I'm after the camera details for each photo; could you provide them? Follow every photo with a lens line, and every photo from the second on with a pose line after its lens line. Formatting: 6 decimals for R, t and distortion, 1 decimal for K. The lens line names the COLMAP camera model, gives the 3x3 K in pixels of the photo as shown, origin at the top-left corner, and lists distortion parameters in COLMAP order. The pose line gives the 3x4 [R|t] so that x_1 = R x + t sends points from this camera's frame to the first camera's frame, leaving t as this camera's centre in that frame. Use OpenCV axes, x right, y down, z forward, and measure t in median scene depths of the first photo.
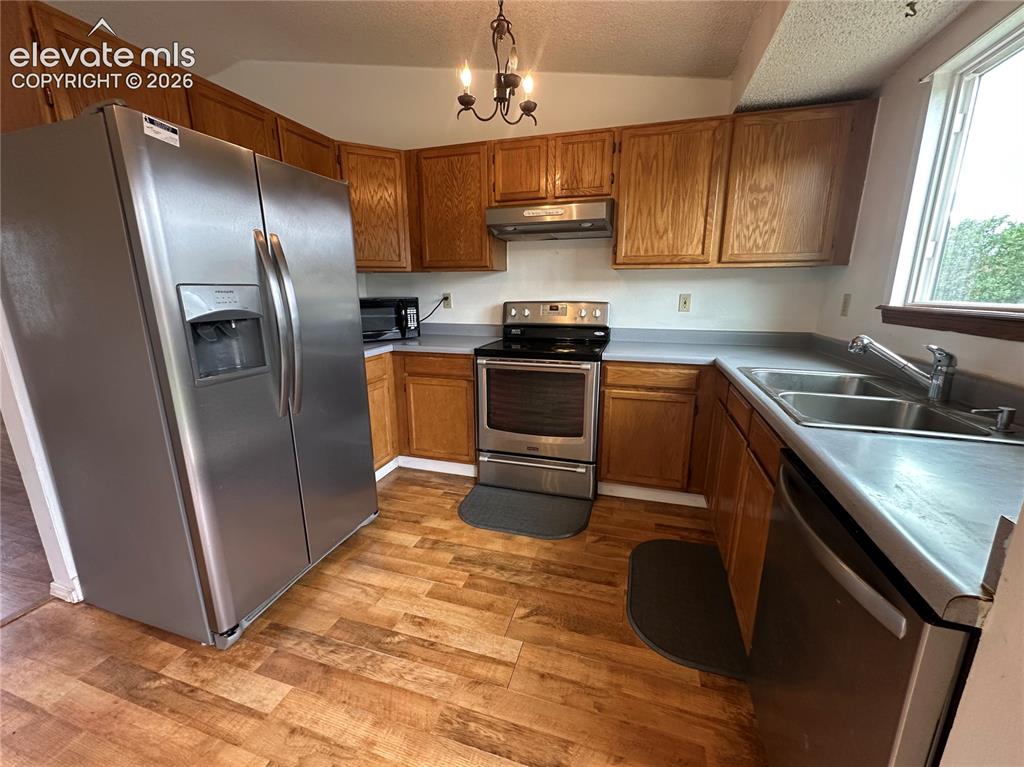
lens RADIAL K [[409.2, 0, 514.0], [0, 409.2, 383.9], [0, 0, 1]] dist [-0.005526, 0.000350]
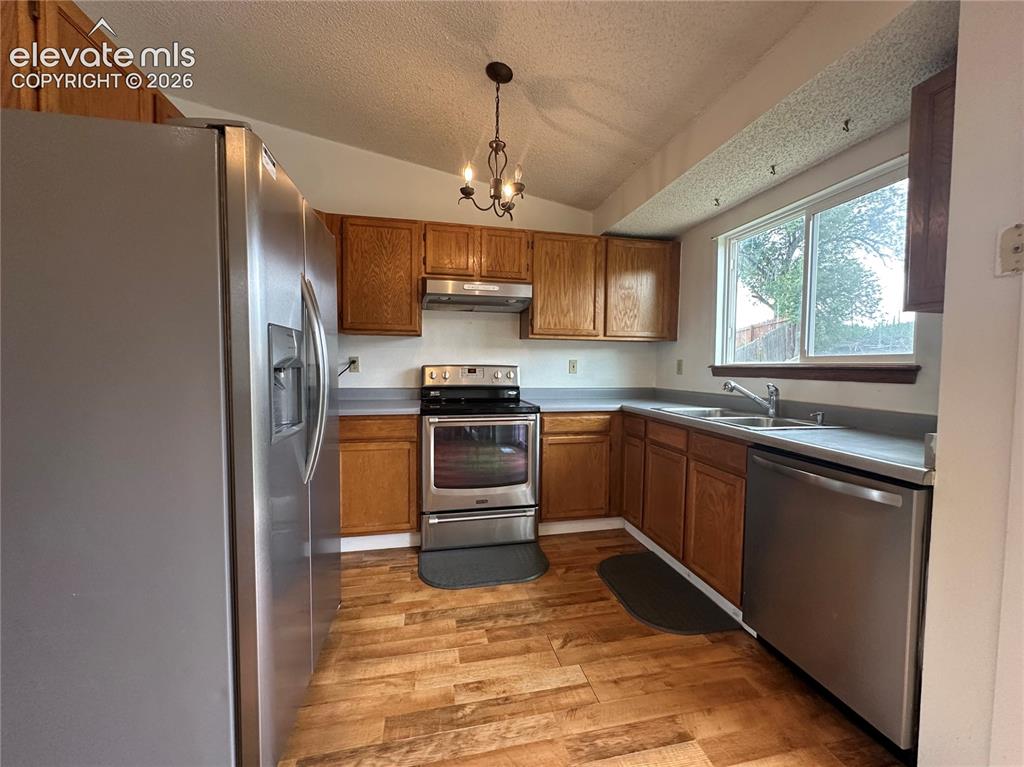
lens RADIAL K [[409.2, 0, 514.1], [0, 409.2, 382.9], [0, 0, 1]] dist [-0.005526, 0.000350]
pose [[0.871897, -0.010829, 0.489570, -0.437884], [0.100044, 0.982608, -0.156437, 0.036911], [-0.479361, 0.185375, 0.857816, 0.015830]]
